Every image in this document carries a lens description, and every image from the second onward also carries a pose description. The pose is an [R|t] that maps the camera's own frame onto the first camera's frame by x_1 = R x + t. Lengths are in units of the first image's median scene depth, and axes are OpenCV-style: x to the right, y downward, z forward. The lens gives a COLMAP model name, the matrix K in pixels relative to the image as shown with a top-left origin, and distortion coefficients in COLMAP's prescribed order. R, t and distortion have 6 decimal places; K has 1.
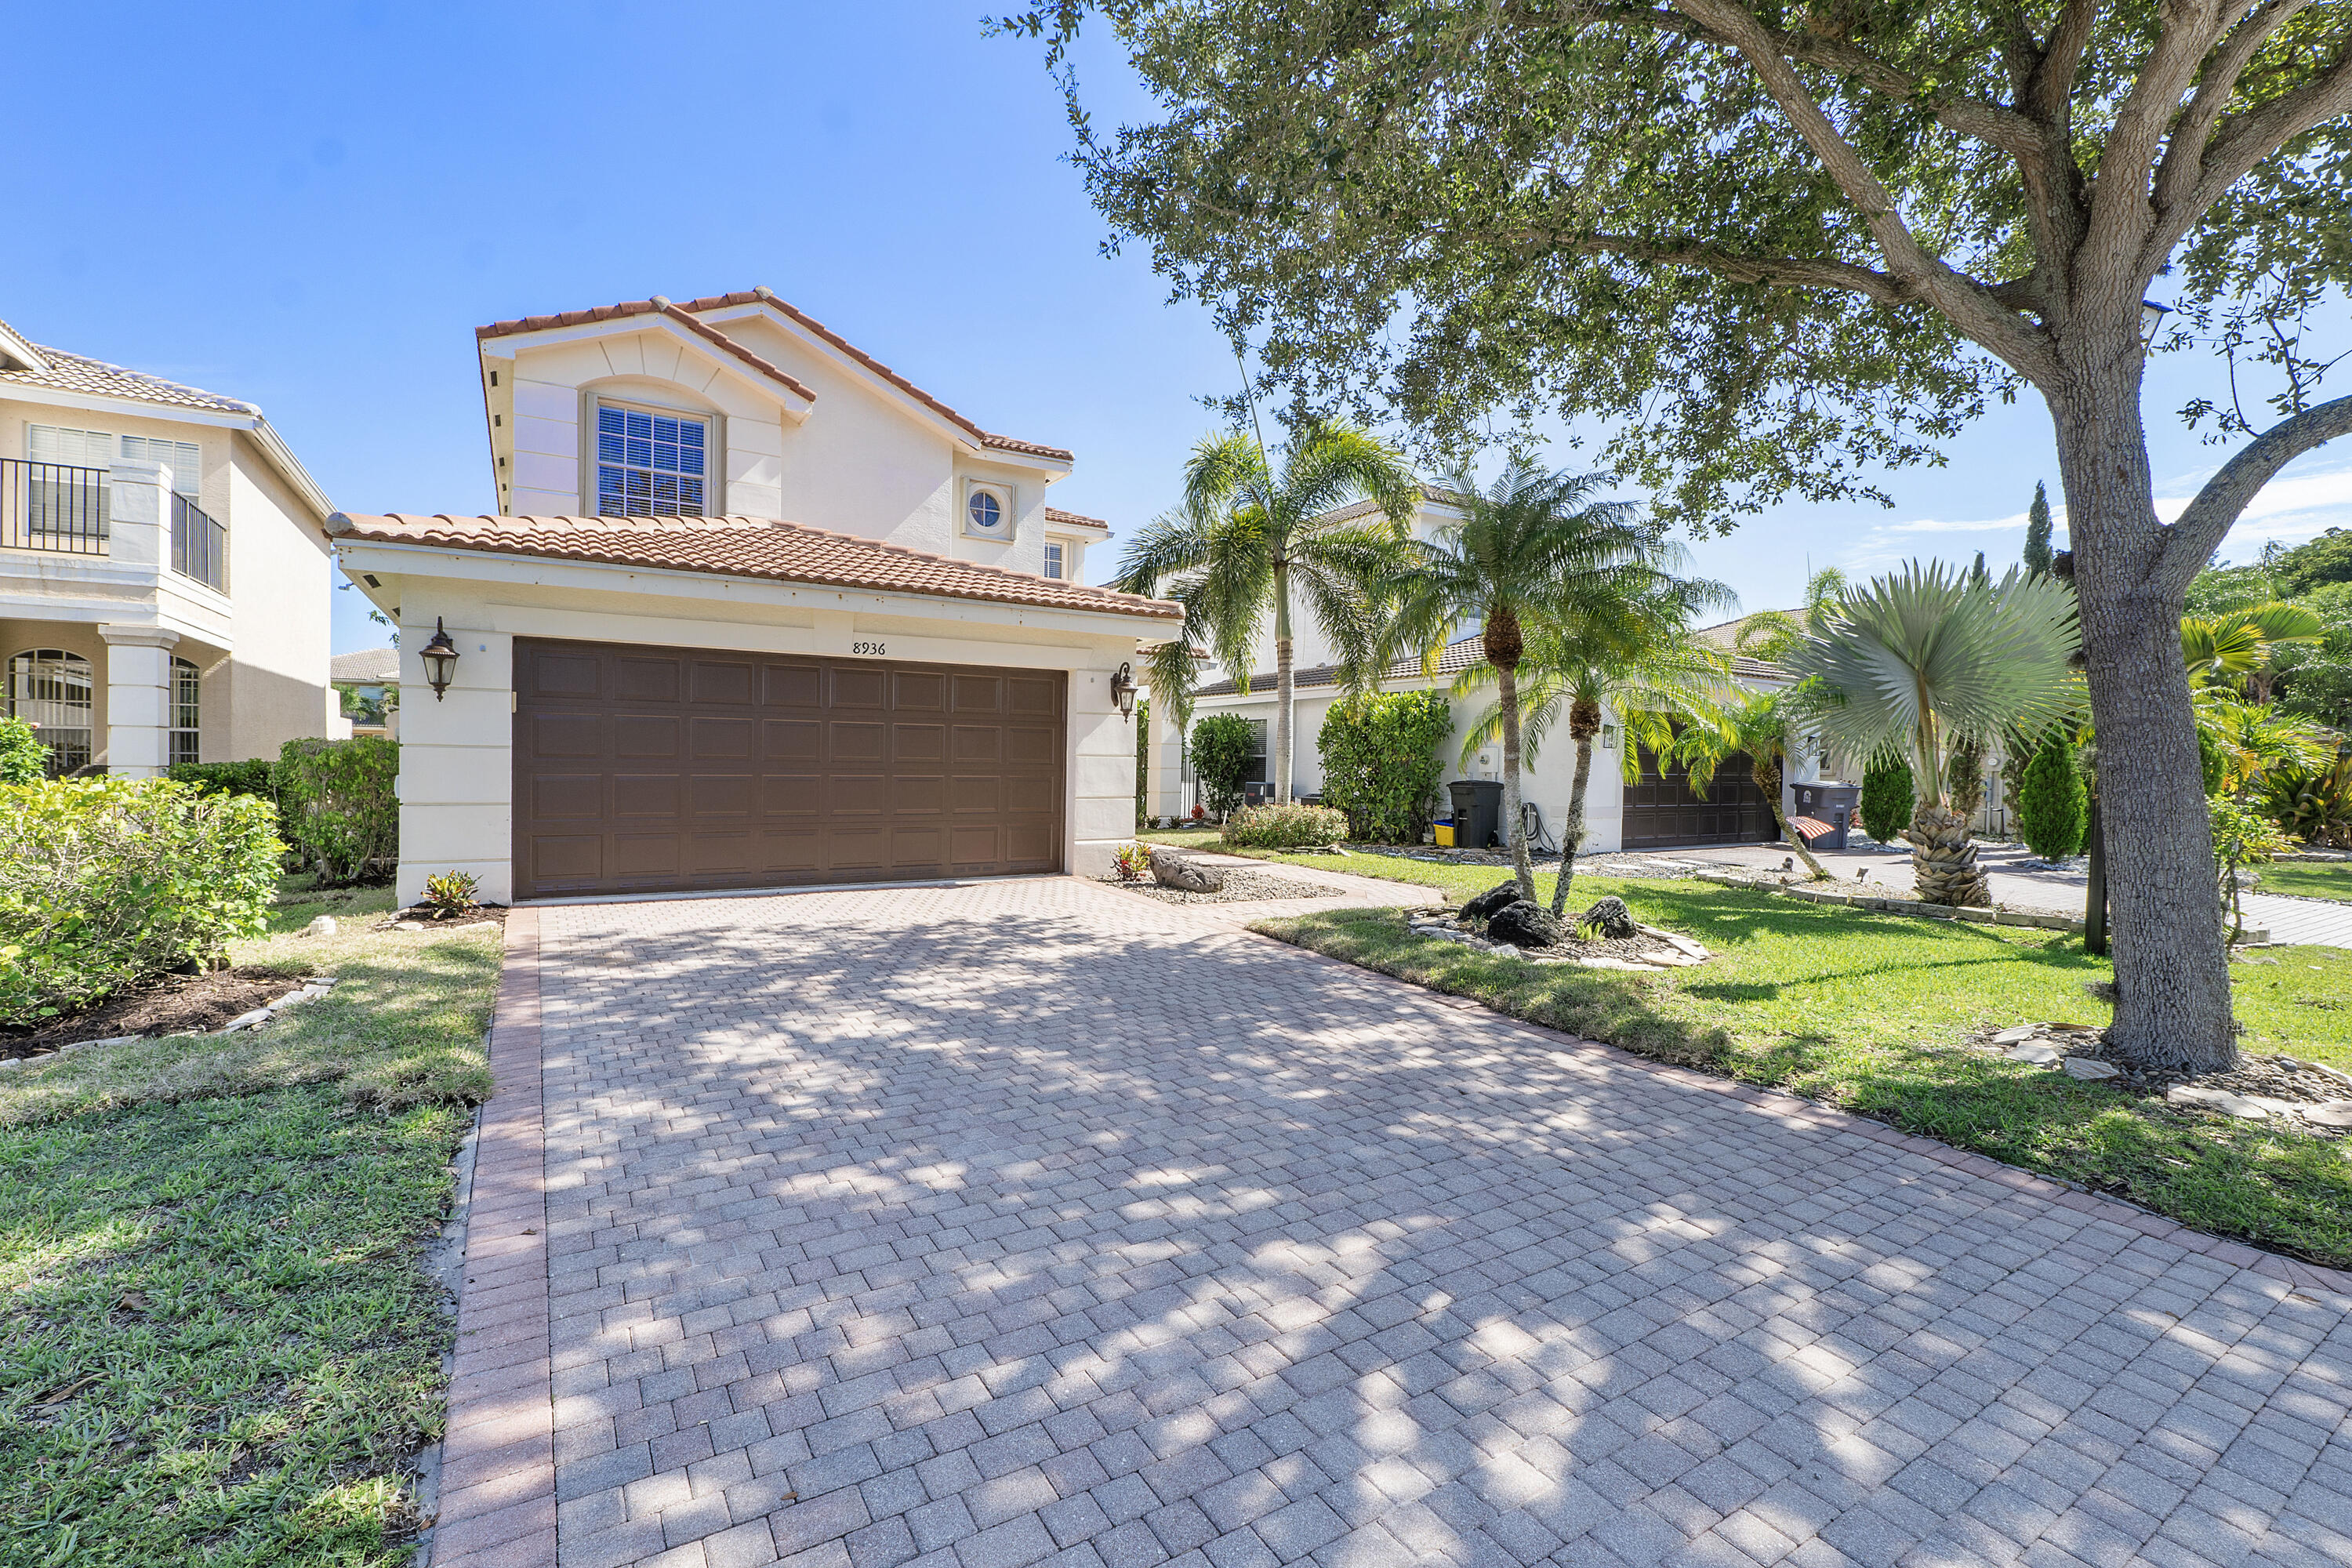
lens RADIAL K [[1002.5, 0, 1177.7], [0, 1002.5, 788.7], [0, 0, 1]] dist [-0.006173, -0.000319]
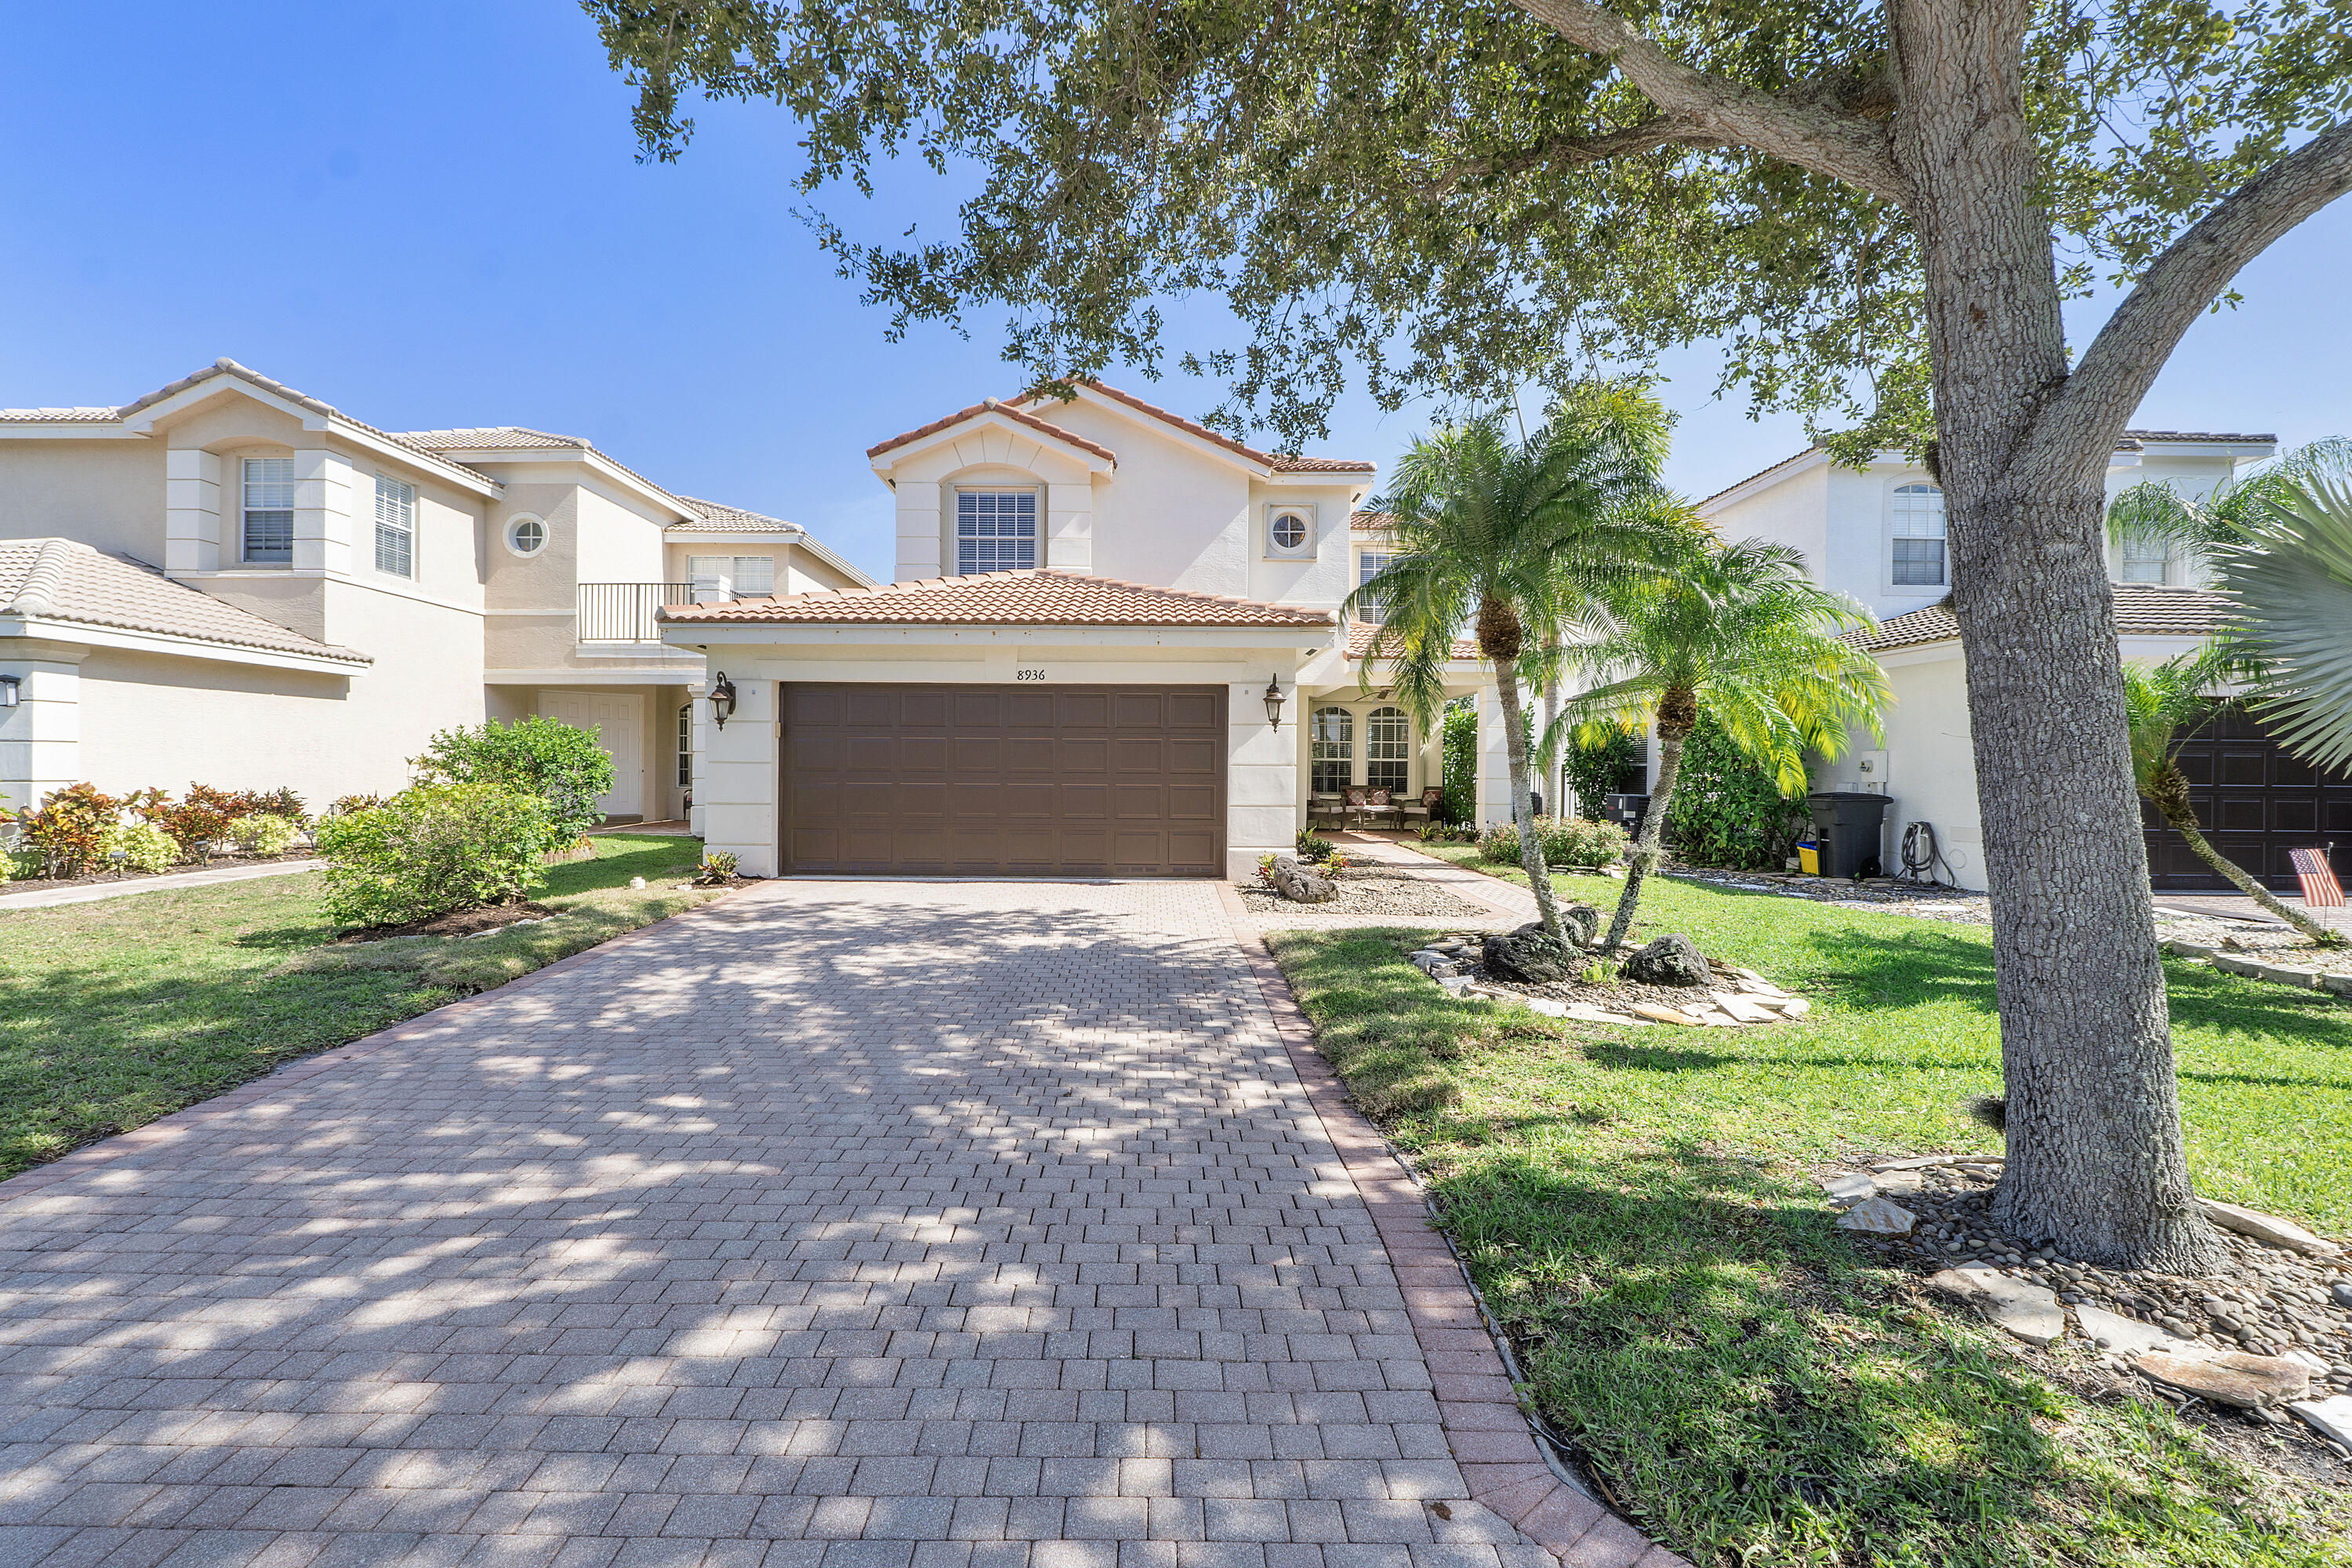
lens RADIAL K [[1002.5, 0, 1184.6], [0, 1002.5, 779.4], [0, 0, 1]] dist [-0.006173, -0.000319]
pose [[0.859055, -0.002895, -0.511875, 0.859012], [-0.008745, 0.999755, -0.020332, 0.006570], [0.511808, 0.021943, 0.858819, 0.183449]]
